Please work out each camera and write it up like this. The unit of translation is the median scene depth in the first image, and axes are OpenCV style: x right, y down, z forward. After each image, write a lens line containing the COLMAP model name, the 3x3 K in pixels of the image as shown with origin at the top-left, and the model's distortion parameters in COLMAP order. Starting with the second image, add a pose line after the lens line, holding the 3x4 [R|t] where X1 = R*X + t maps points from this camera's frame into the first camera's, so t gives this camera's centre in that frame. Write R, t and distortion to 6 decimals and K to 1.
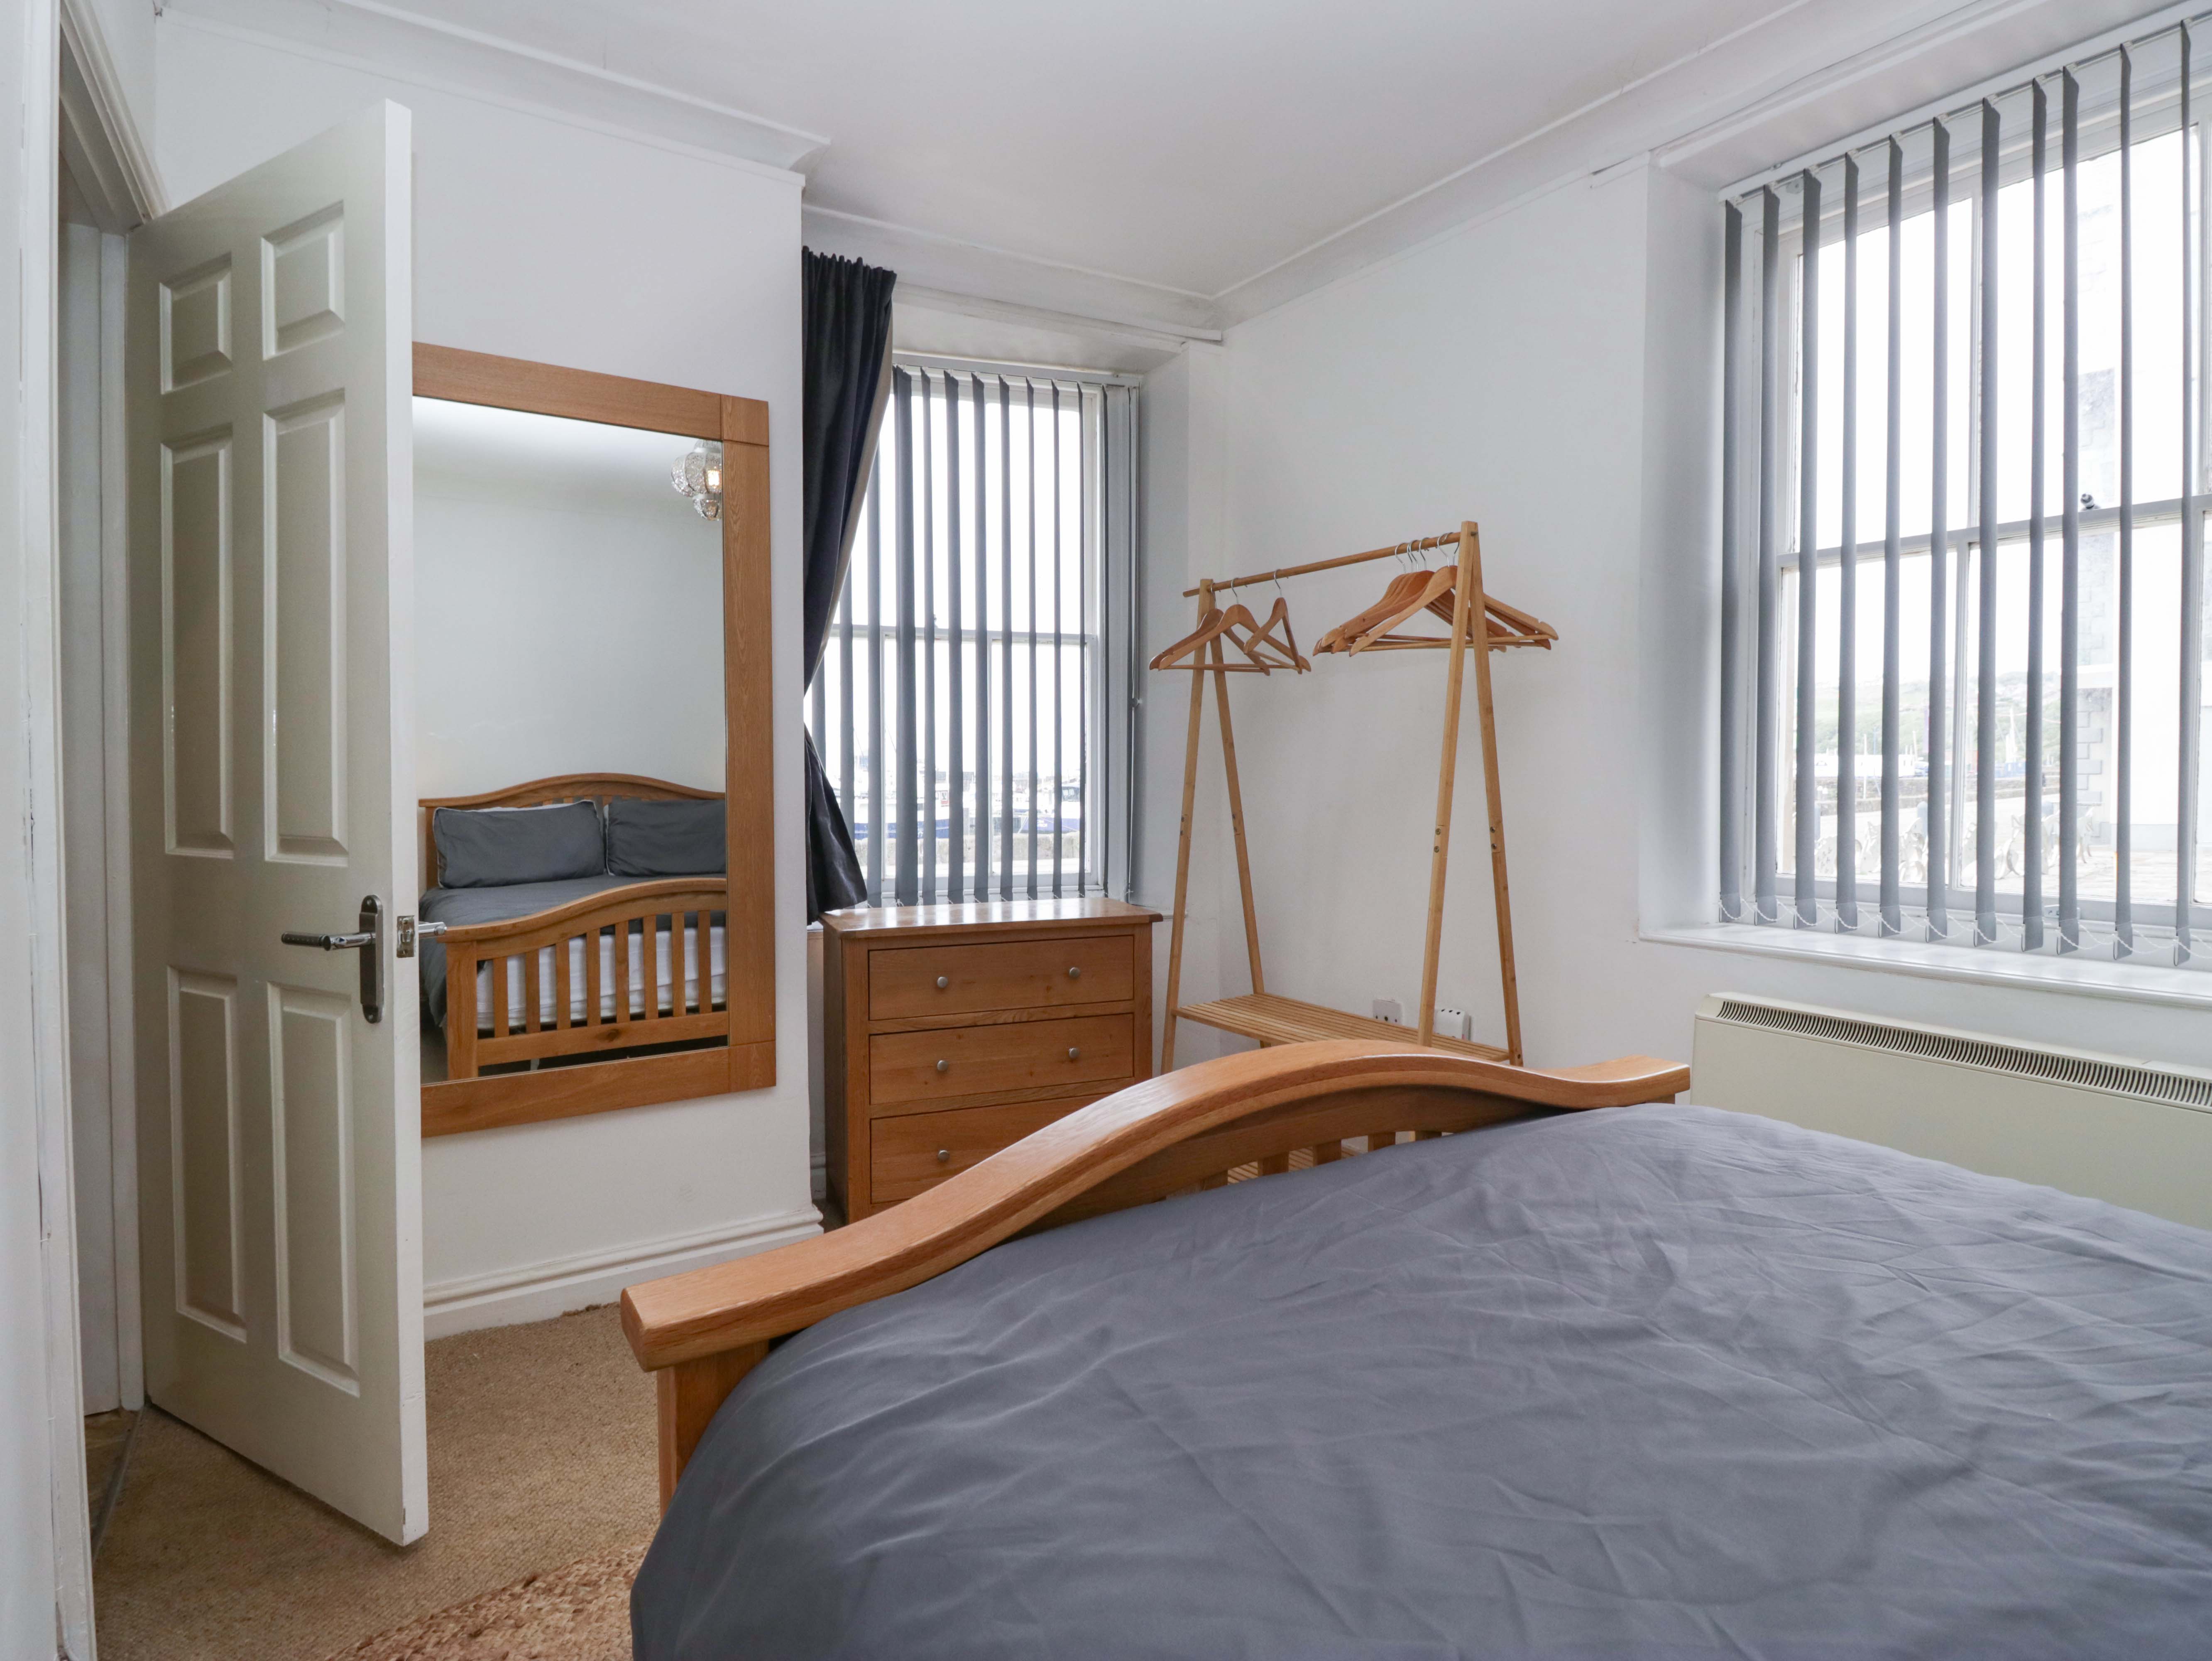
lens RADIAL K [[1152.6, 0, 1116.8], [0, 1152.6, 808.9], [0, 0, 1]] dist [0.000600, -0.013946]
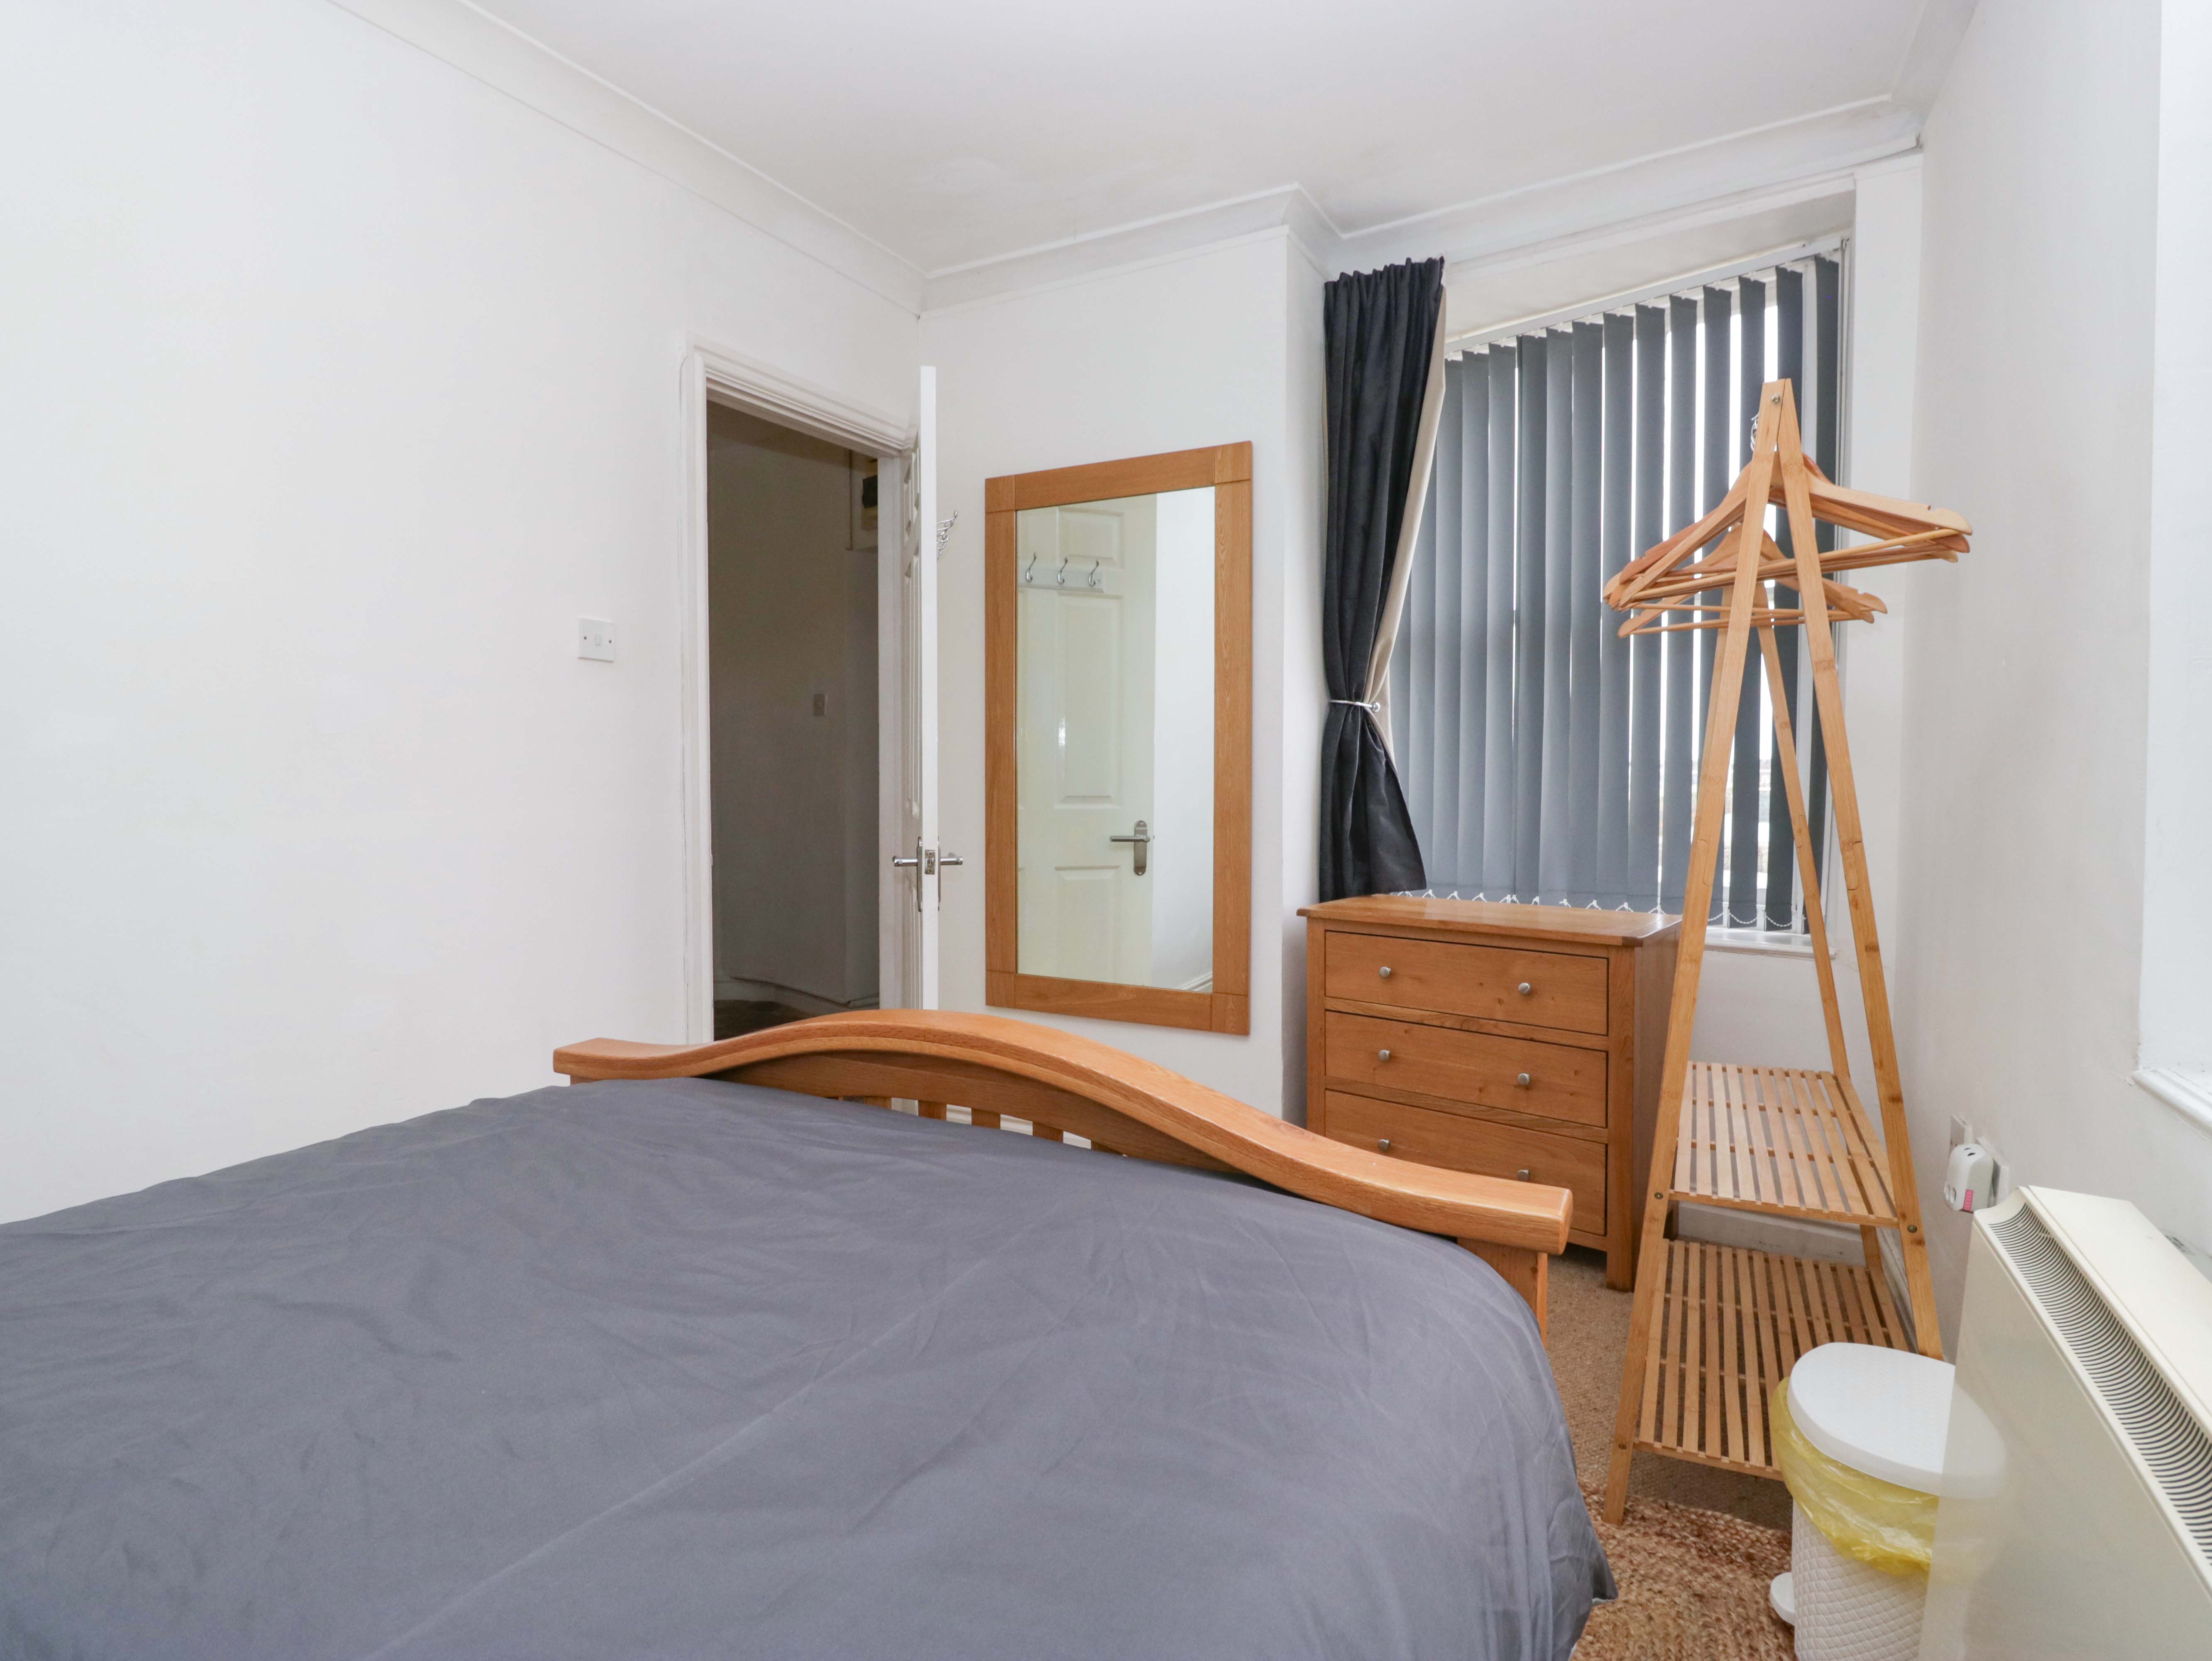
lens RADIAL K [[1152.4, 0, 1115.0], [0, 1152.4, 805.2], [0, 0, 1]] dist [0.000394, -0.014596]
pose [[0.480109, 0.027601, -0.876775, 0.642887], [-0.025326, 0.999524, 0.017597, -0.006167], [0.876843, 0.013756, 0.480579, 0.330130]]
